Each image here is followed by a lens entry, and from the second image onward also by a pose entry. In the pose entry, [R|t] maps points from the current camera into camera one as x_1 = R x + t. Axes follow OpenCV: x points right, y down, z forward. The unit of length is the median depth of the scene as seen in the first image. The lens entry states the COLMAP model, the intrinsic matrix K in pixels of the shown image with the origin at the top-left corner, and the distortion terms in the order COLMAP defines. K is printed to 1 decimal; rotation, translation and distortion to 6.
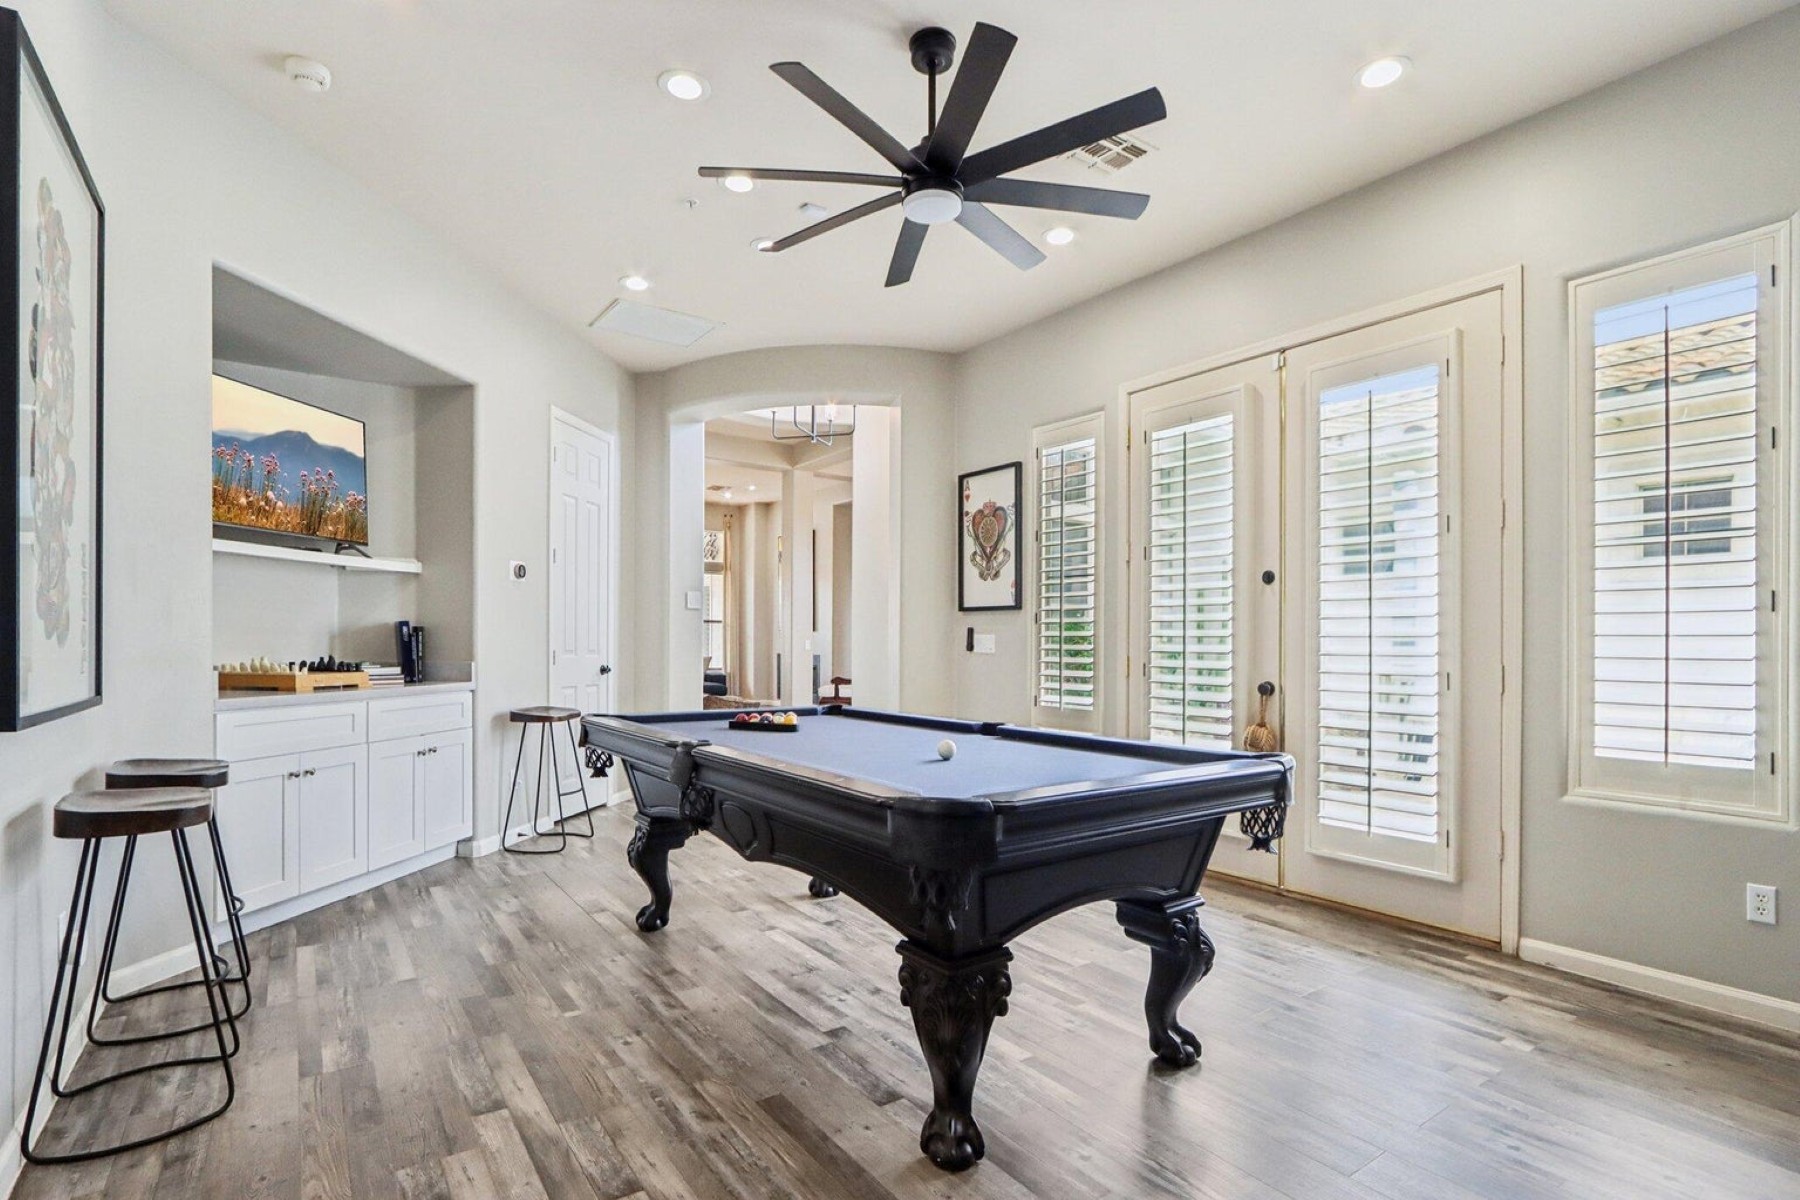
lens RADIAL K [[854.9, 0, 900.7], [0, 854.9, 638.8], [0, 0, 1]] dist [-0.009245, 0.001229]
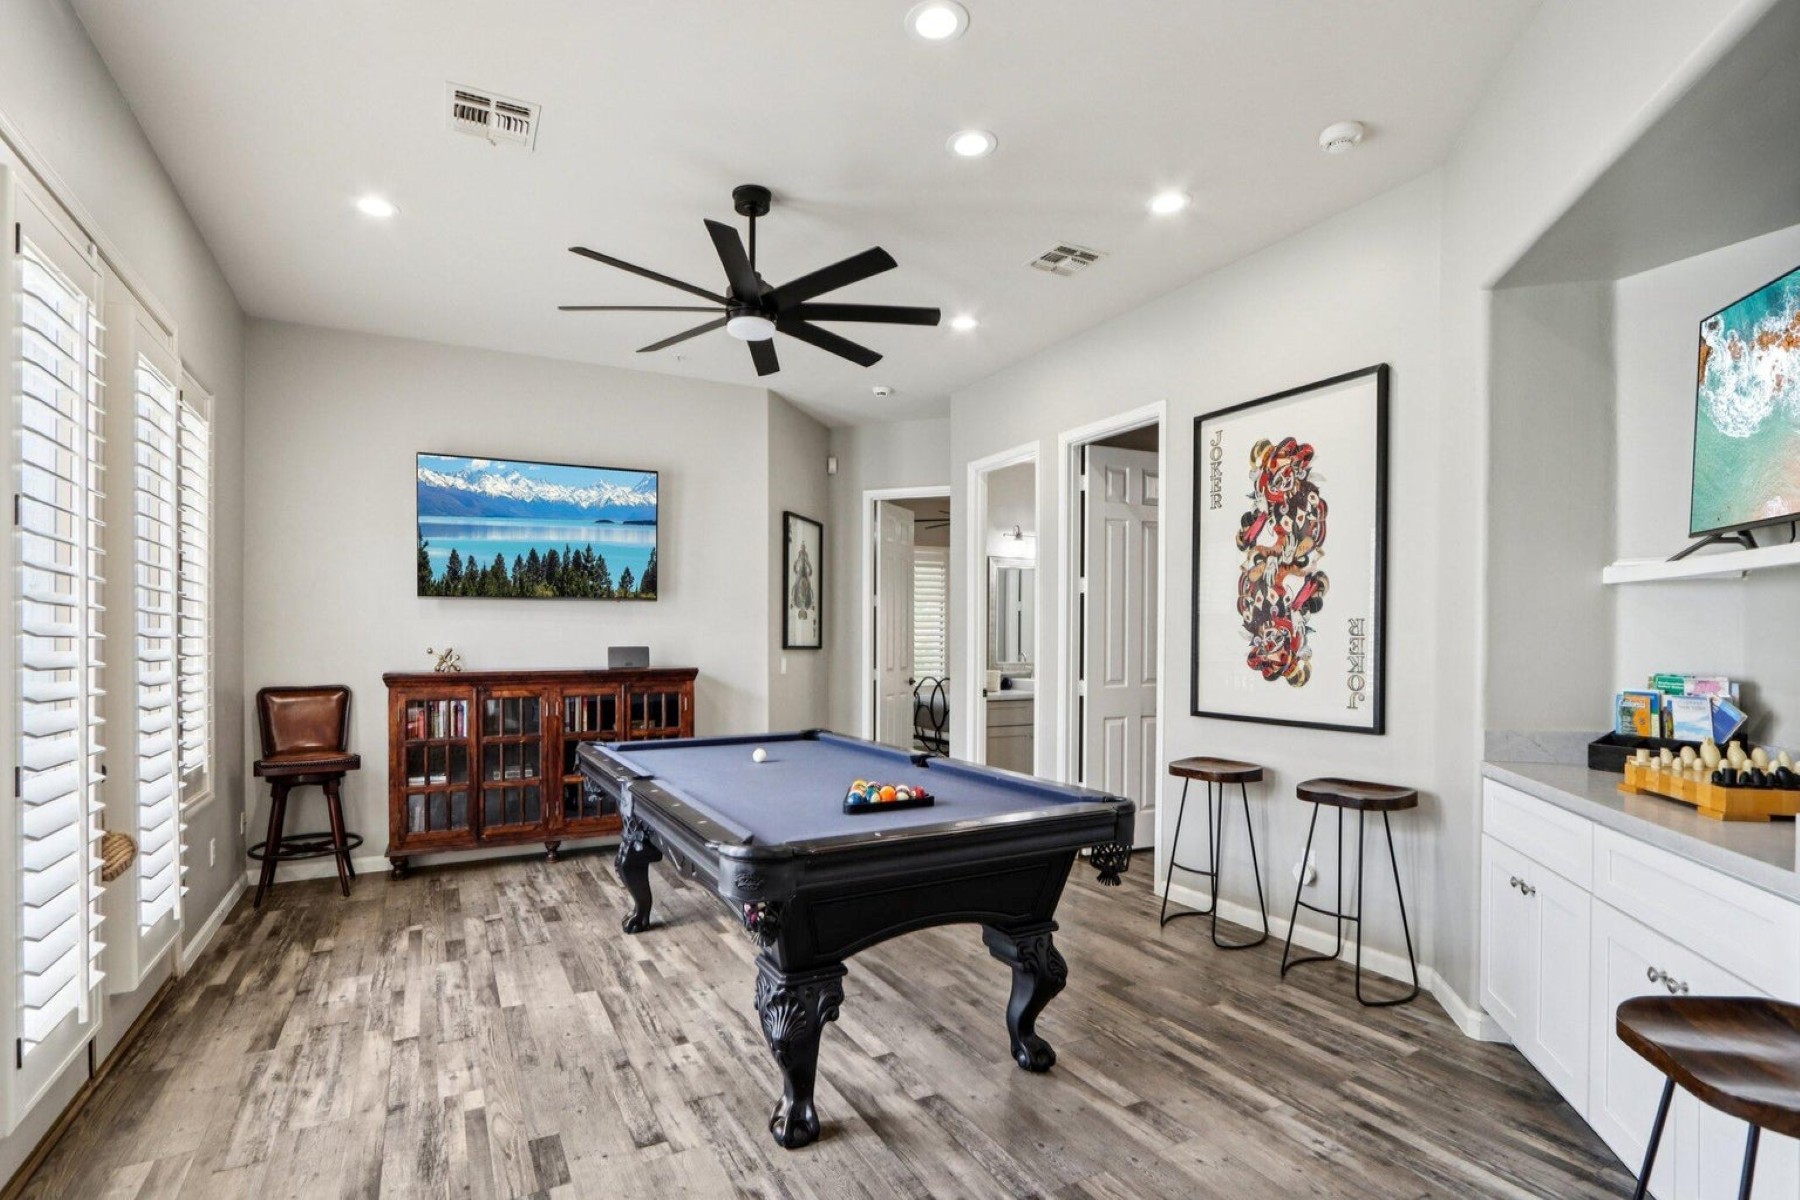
lens RADIAL K [[854.9, 0, 890.1], [0, 854.9, 643.8], [0, 0, 1]] dist [-0.009245, 0.001229]
pose [[-0.991796, -0.007717, 0.127597, -0.293233], [-0.007587, 0.999970, 0.001501, -0.052068], [-0.127605, 0.000521, -0.991825, 2.032159]]
